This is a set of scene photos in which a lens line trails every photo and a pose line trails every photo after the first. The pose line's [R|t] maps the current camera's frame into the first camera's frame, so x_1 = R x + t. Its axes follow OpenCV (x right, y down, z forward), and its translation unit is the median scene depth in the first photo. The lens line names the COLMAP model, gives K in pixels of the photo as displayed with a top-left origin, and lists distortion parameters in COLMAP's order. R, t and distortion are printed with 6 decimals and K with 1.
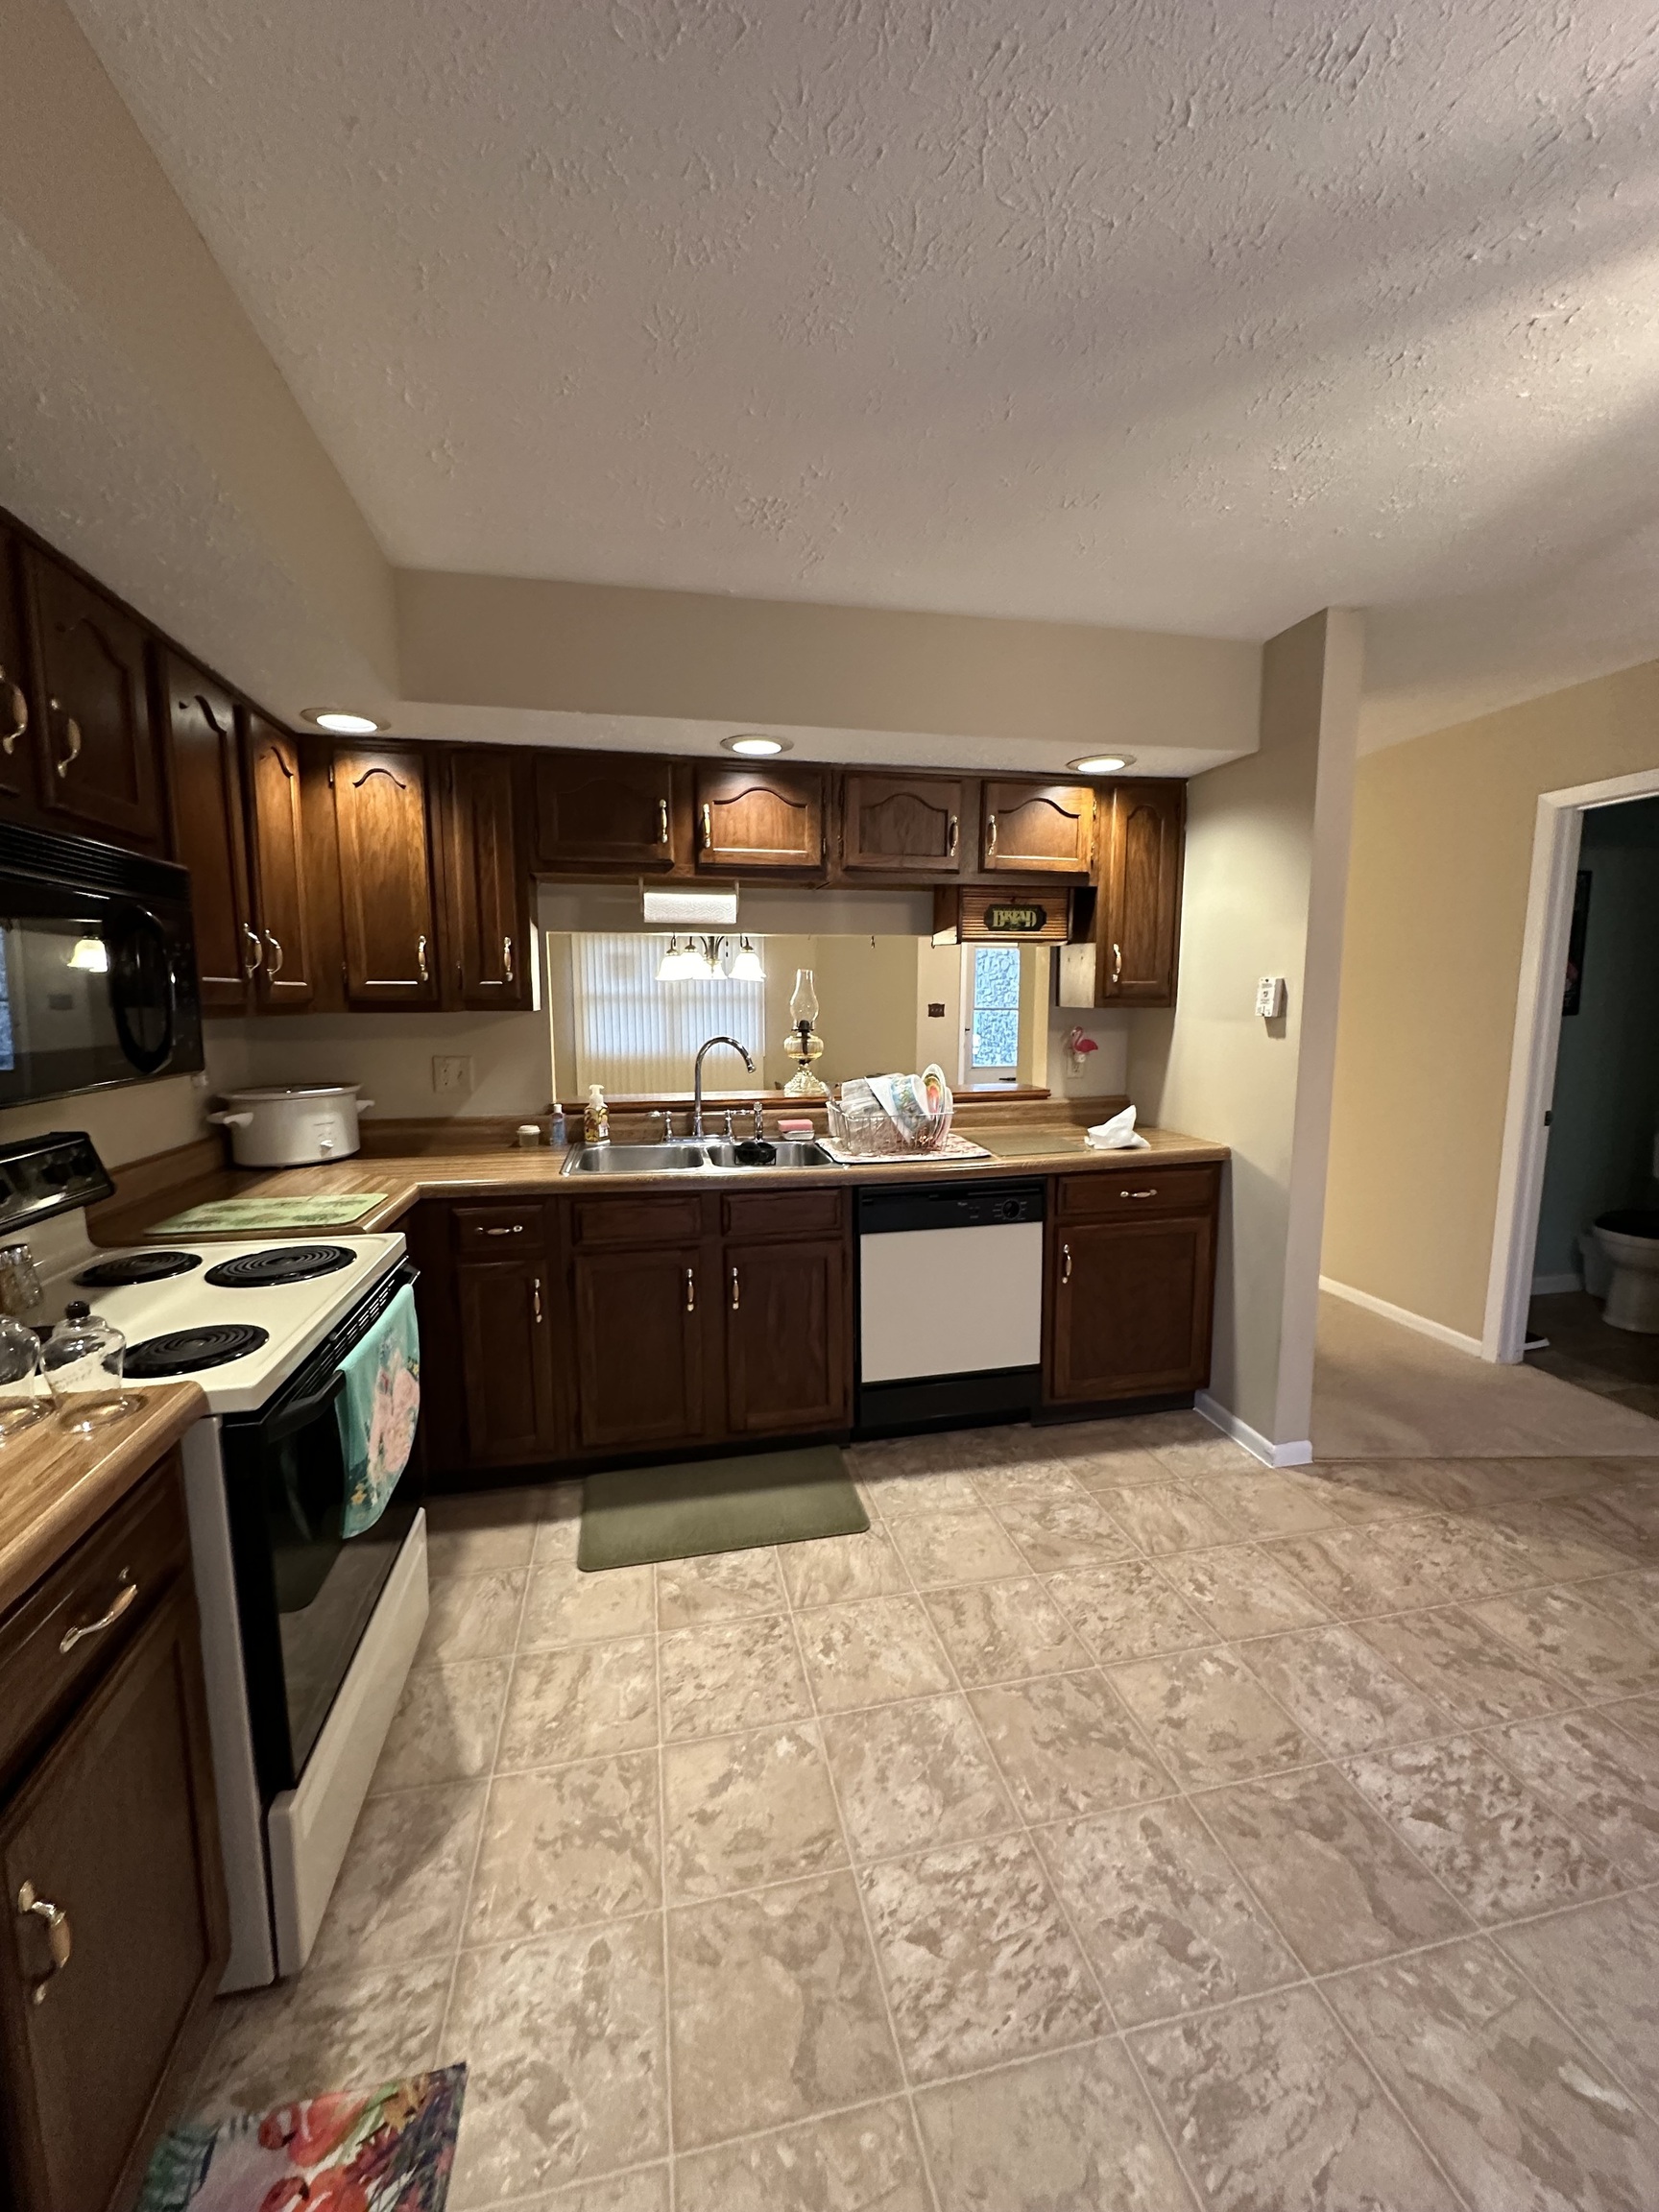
lens RADIAL K [[876.2, 0, 829.8], [0, 876.2, 1111.3], [0, 0, 1]] dist [-0.002648, 0.000186]
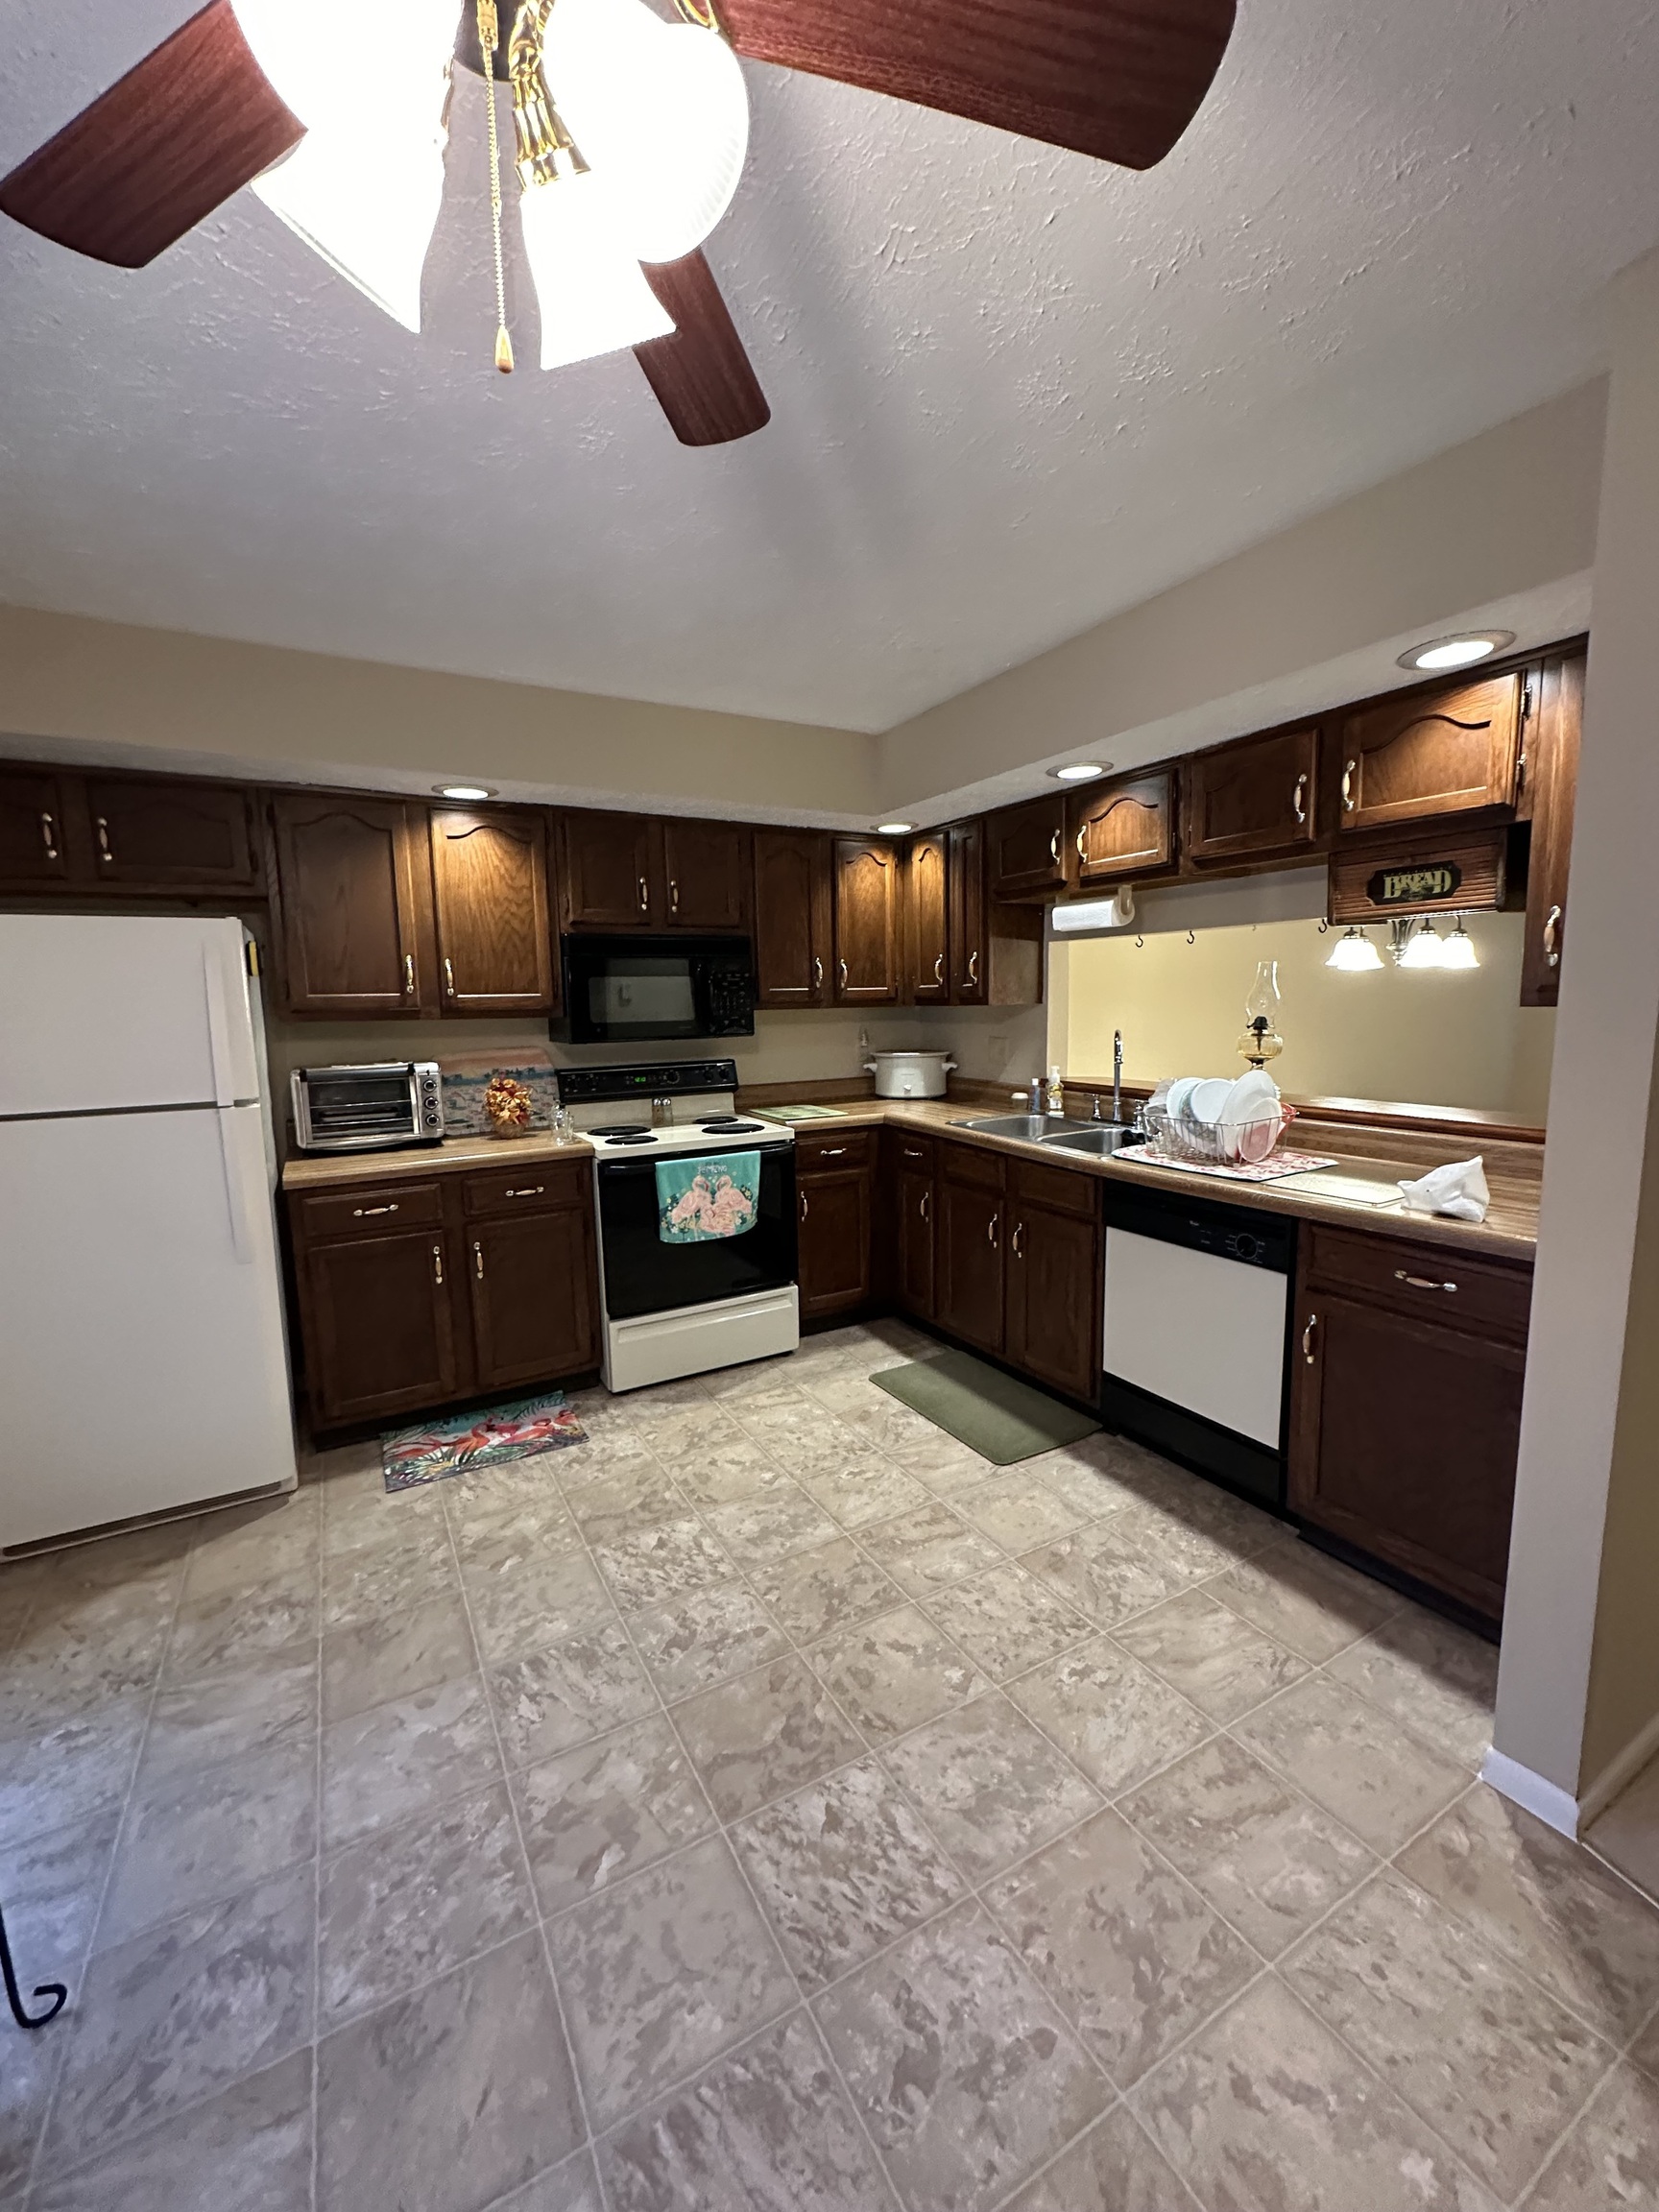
lens RADIAL K [[879.5, 0, 829.5], [0, 879.5, 1106.0], [0, 0, 1]] dist [-0.001932, 0.000543]
pose [[0.298896, 0.117303, -0.947049, 0.959973], [-0.104183, 0.990495, 0.089804, -0.061381], [0.948582, 0.071825, 0.308276, 0.386874]]
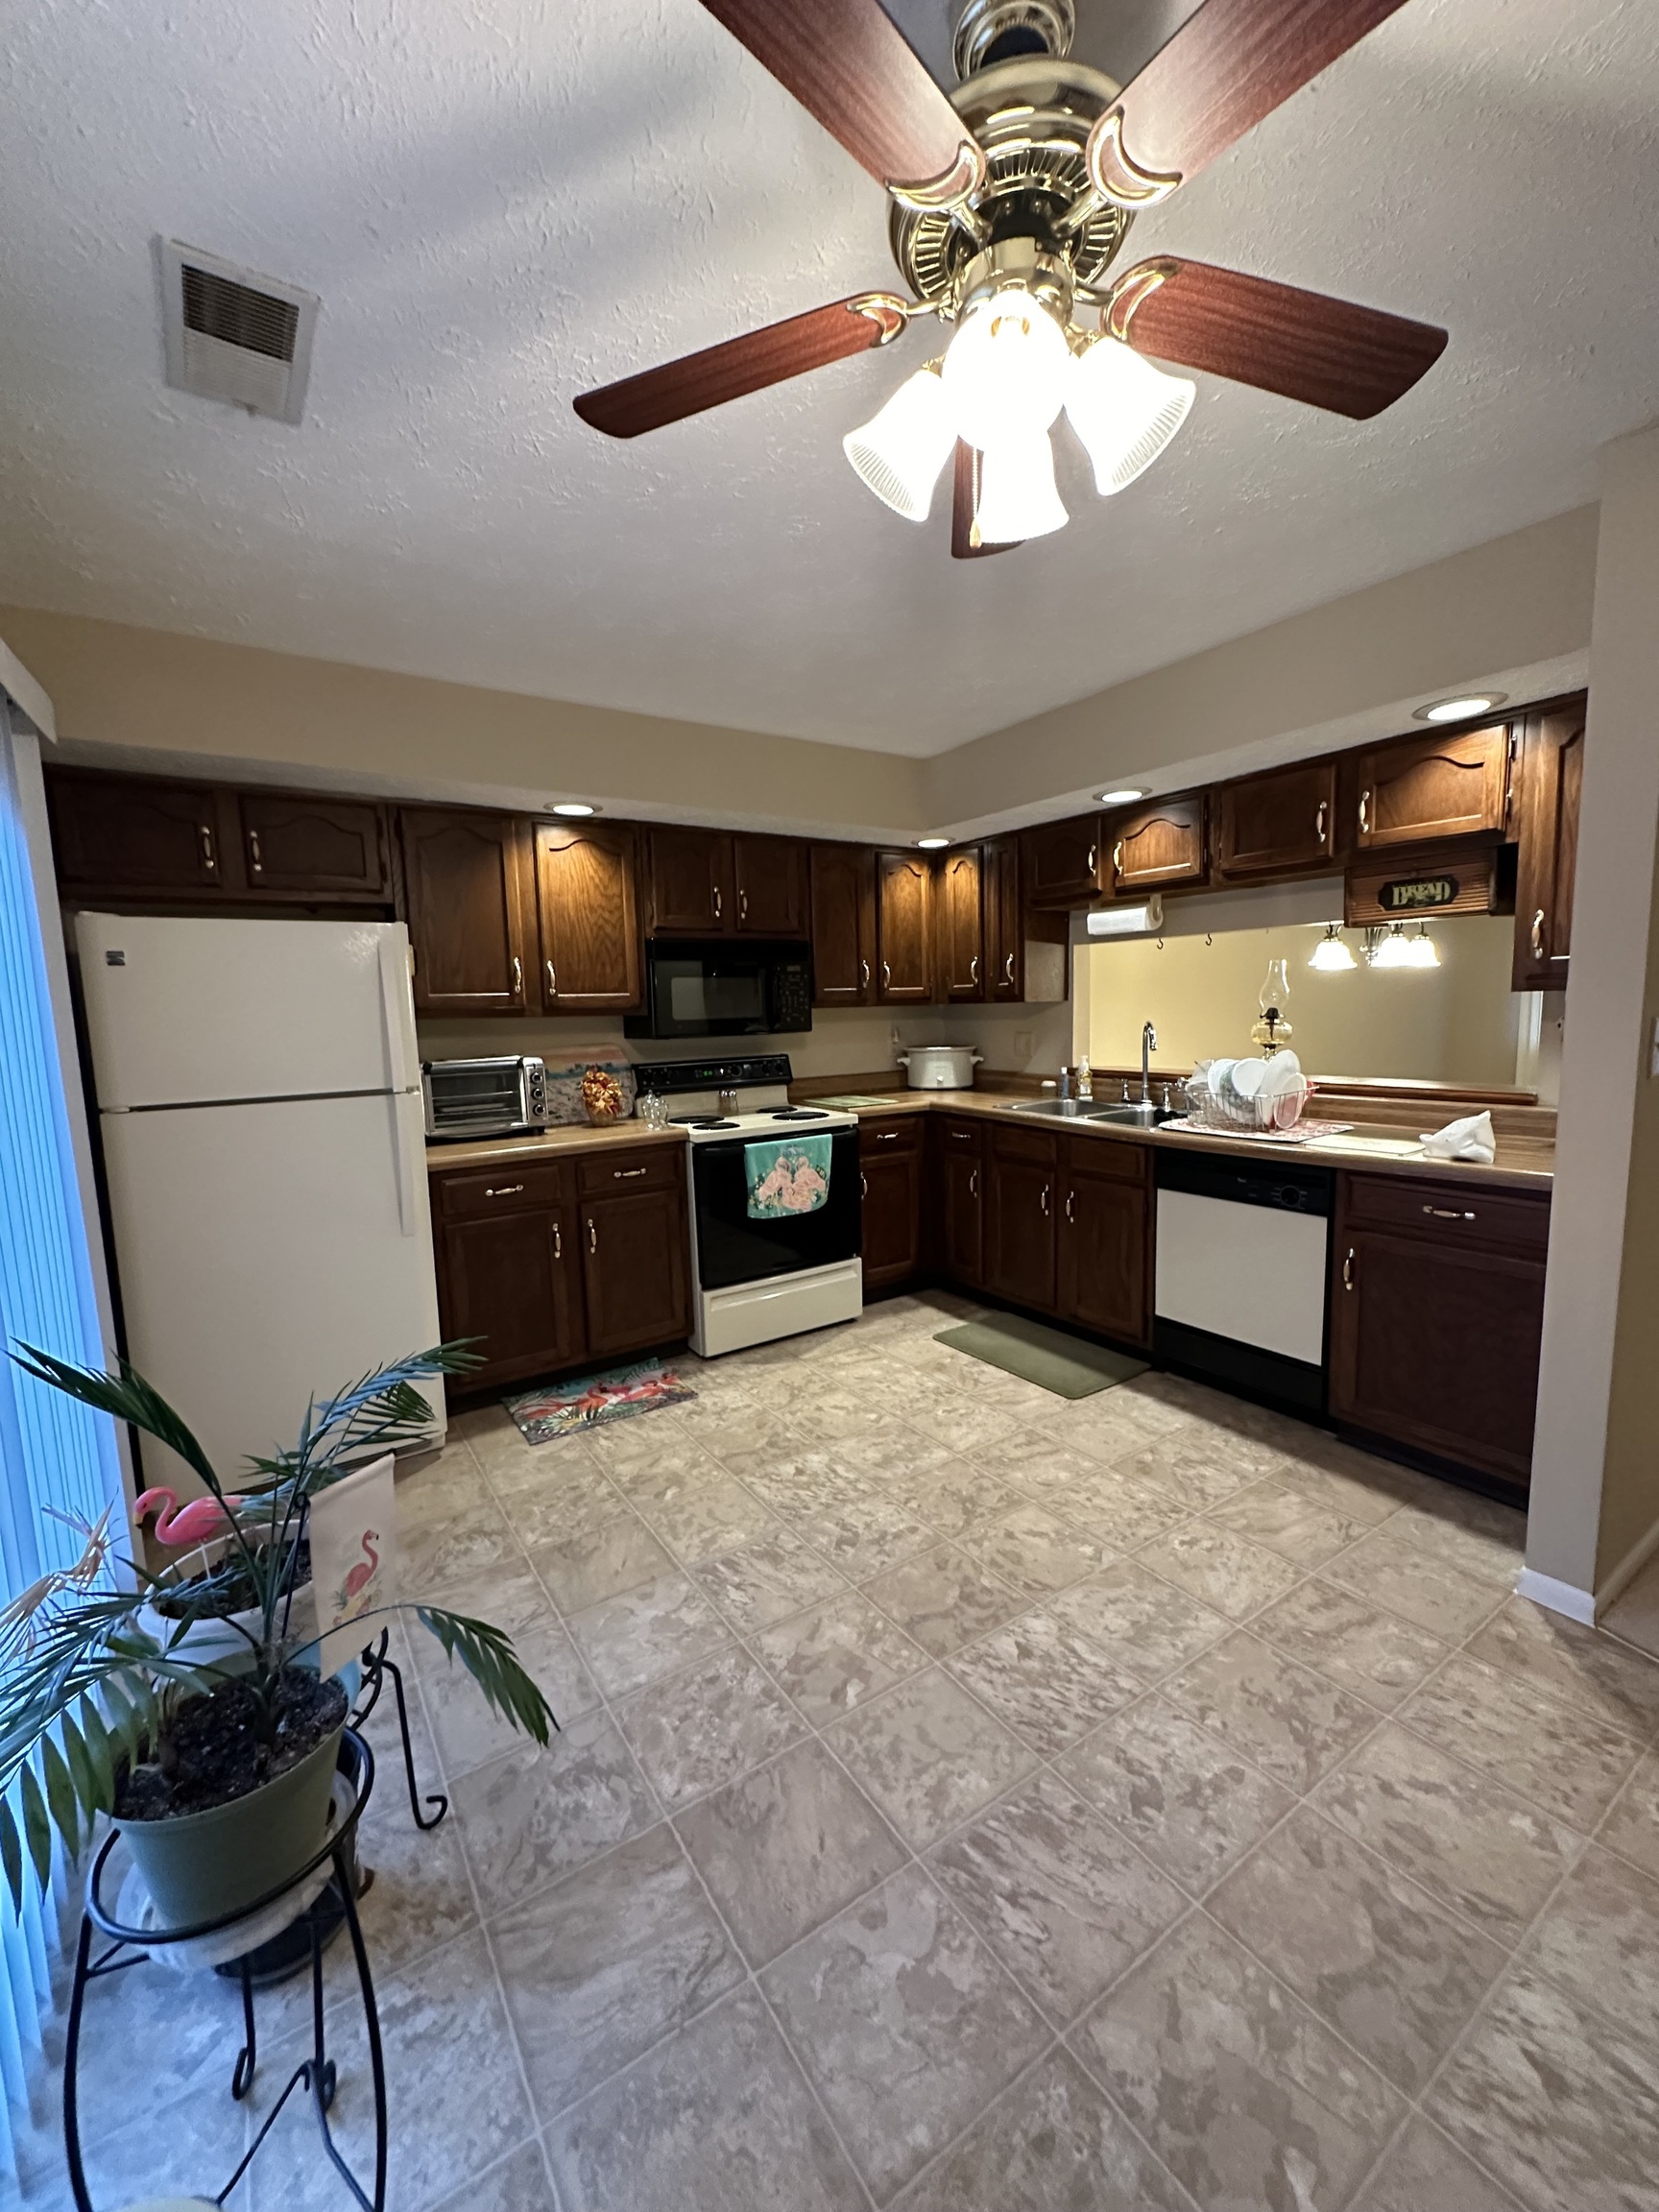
lens RADIAL K [[879.5, 0, 829.5], [0, 879.5, 1106.0], [0, 0, 1]] dist [-0.001932, 0.000543]
pose [[0.367986, 0.101348, -0.924292, 1.027744], [-0.093377, 0.993045, 0.071711, -0.014976], [0.925131, 0.059919, 0.374890, 0.142844]]
